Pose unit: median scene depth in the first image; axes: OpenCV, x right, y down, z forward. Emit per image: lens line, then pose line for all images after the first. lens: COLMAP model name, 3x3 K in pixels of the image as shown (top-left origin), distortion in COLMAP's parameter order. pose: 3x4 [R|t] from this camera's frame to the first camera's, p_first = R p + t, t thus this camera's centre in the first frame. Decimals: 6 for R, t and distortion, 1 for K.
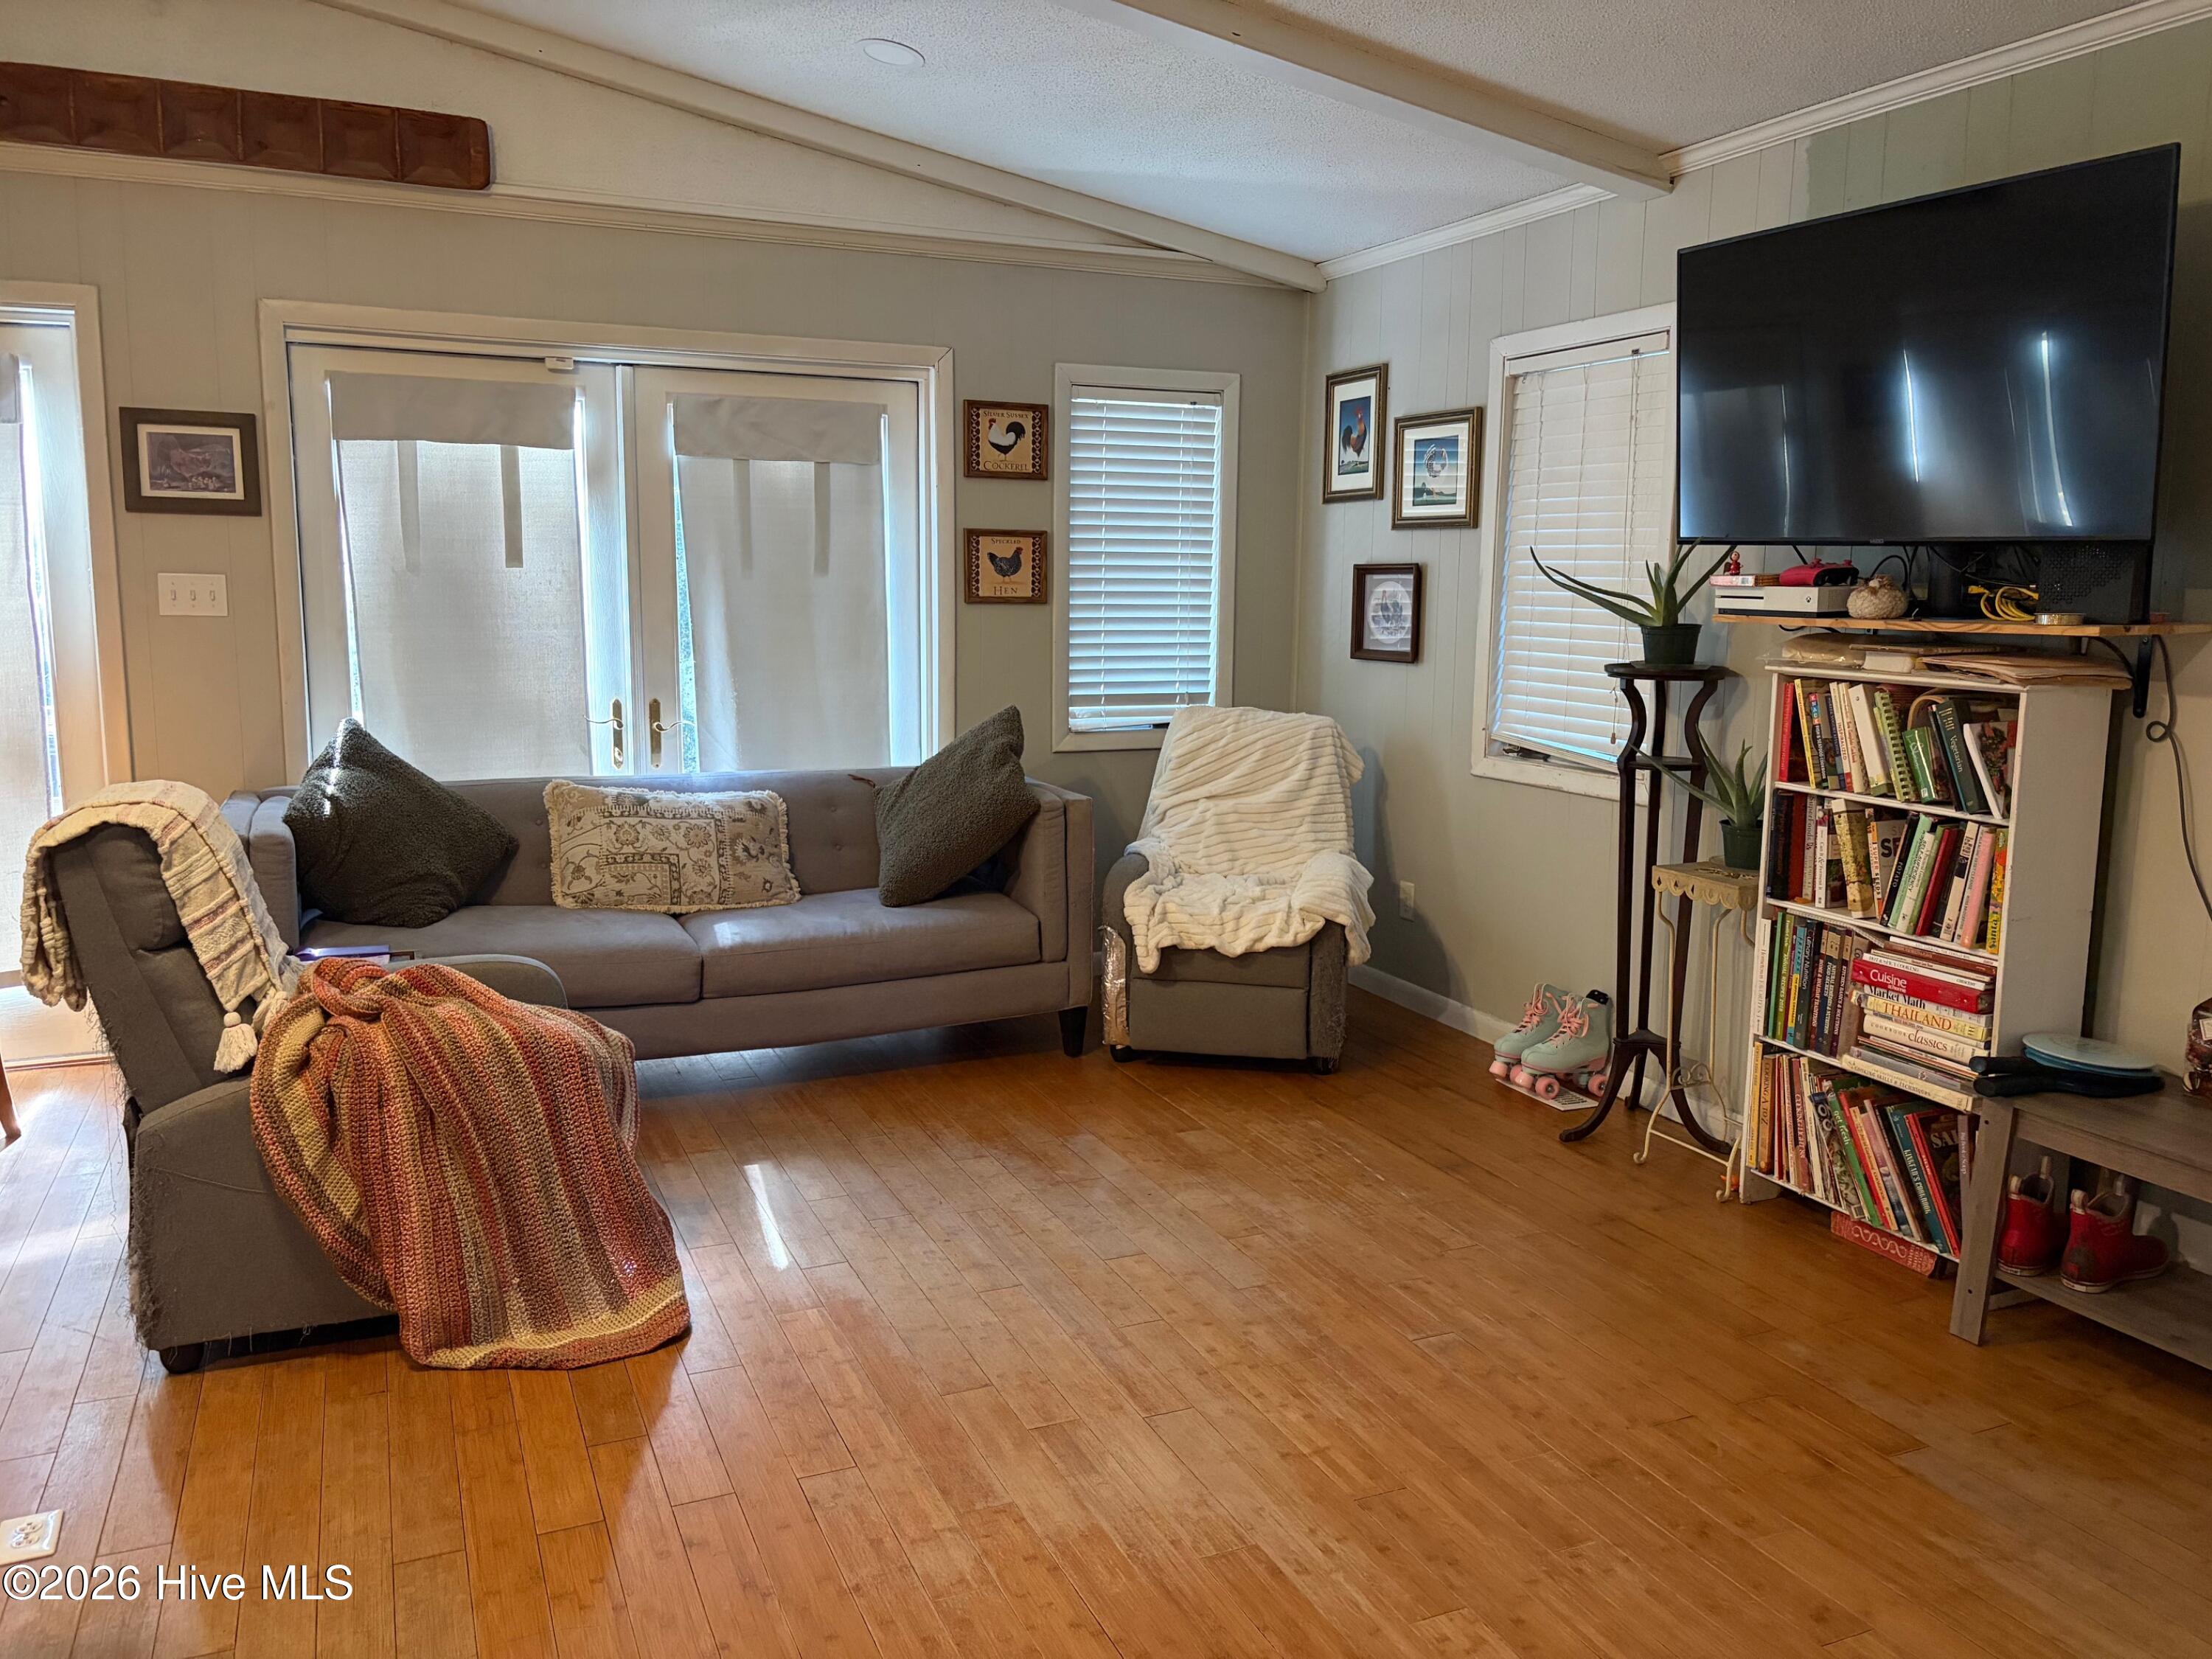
lens RADIAL K [[1668.4, 0, 1108.9], [0, 1668.4, 817.3], [0, 0, 1]] dist [0.041944, -0.040277]
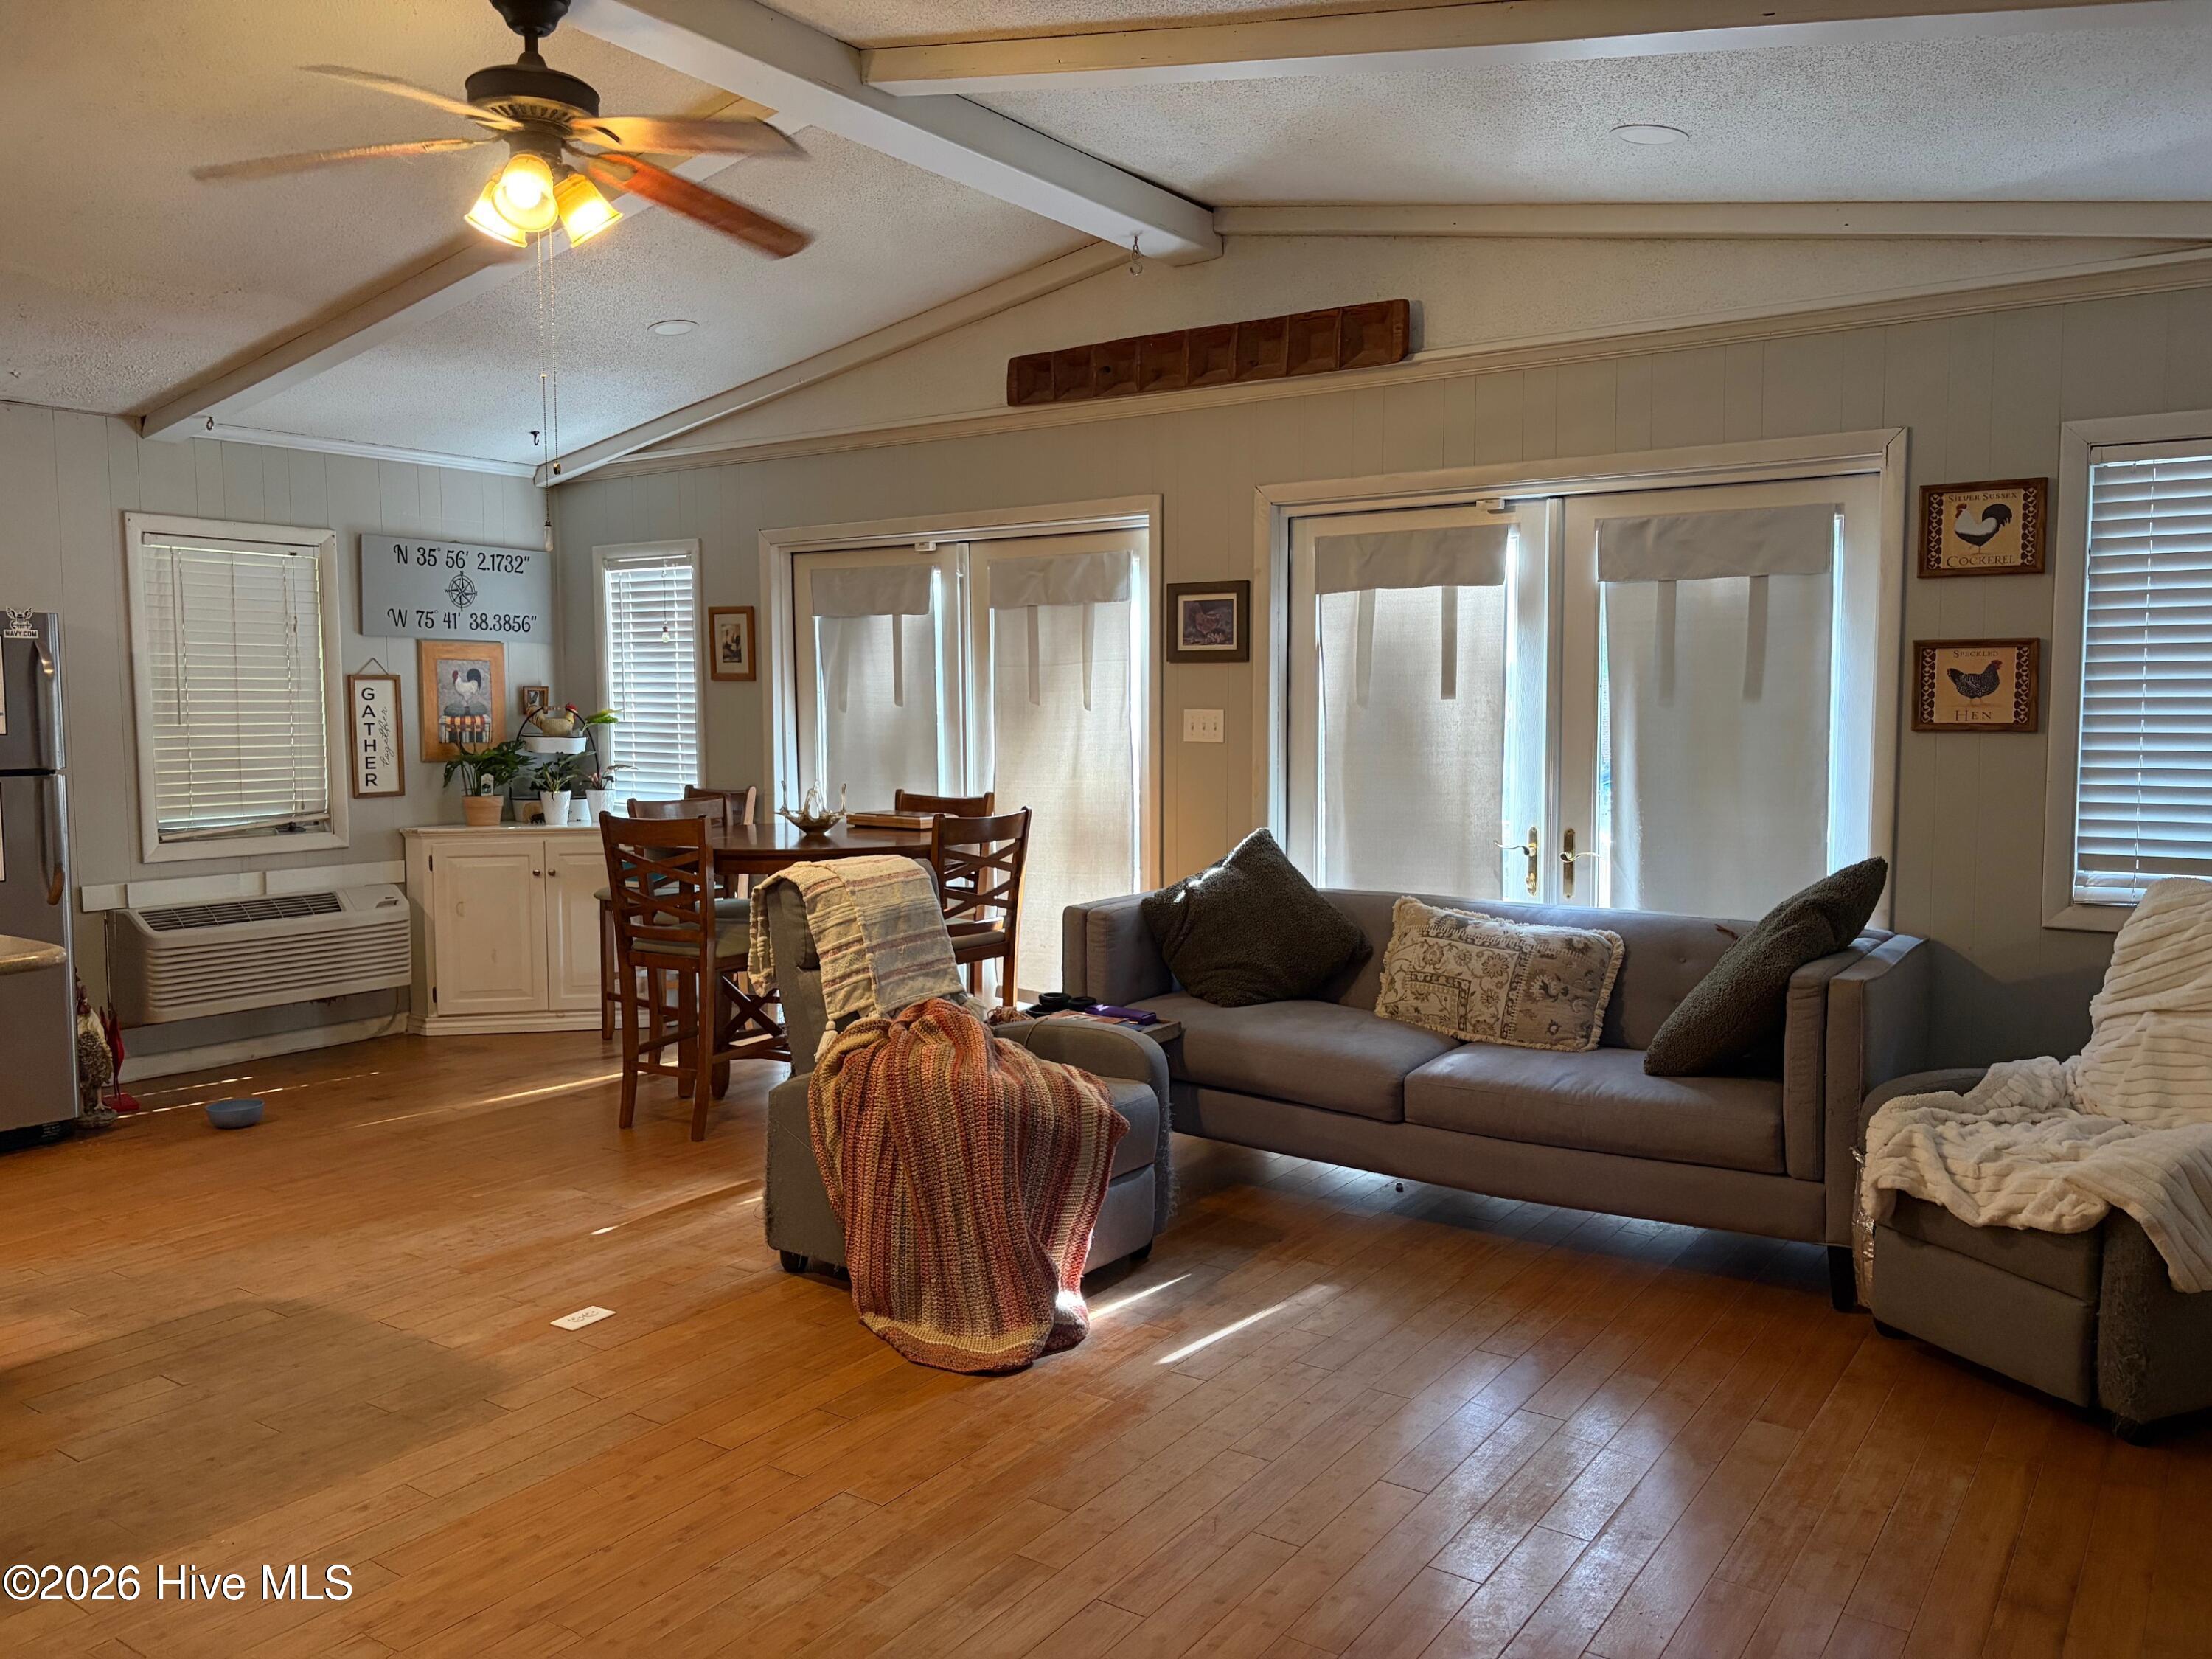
lens RADIAL K [[1668.4, 0, 1098.0], [0, 1668.4, 819.4], [0, 0, 1]] dist [0.041944, -0.040277]
pose [[0.516709, 0.048099, -0.854809, 0.651682], [-0.113932, 0.993404, -0.012971, -0.048357], [0.848547, 0.104092, 0.518780, 0.389251]]
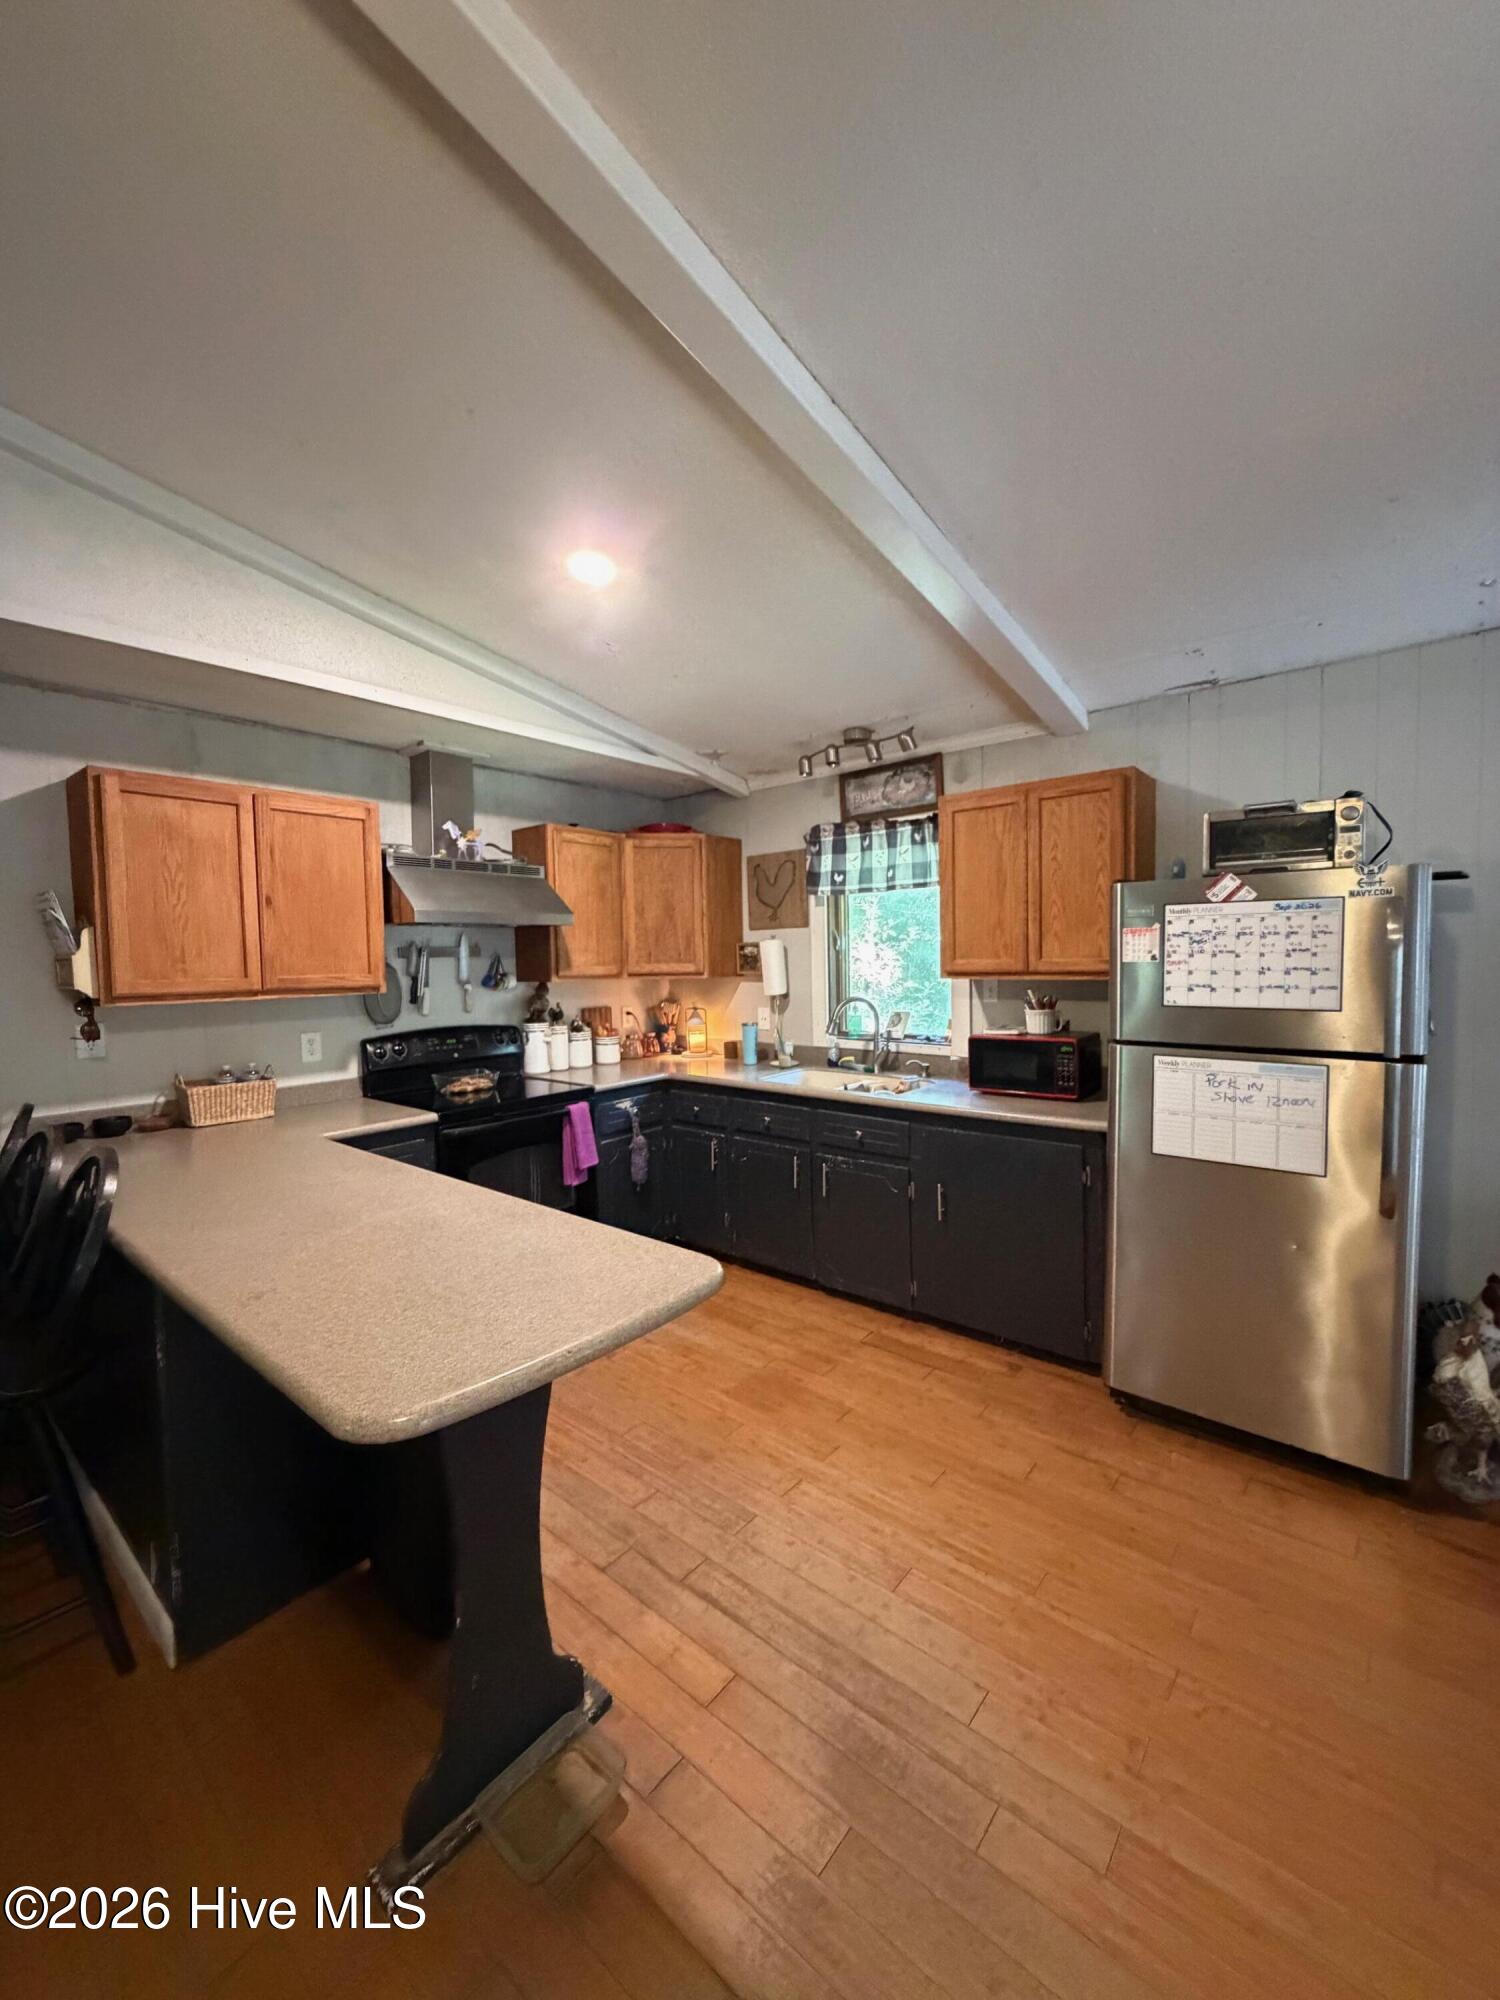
lens RADIAL K [[793.1, 0, 755.2], [0, 793.1, 998.3], [0, 0, 1]] dist [-0.000163, 0.000538]
pose [[-0.896676, 0.028864, -0.441746, -0.463118], [-0.055315, 0.982746, 0.176494, -0.125928], [0.439218, 0.182693, -0.879608, 0.674651]]
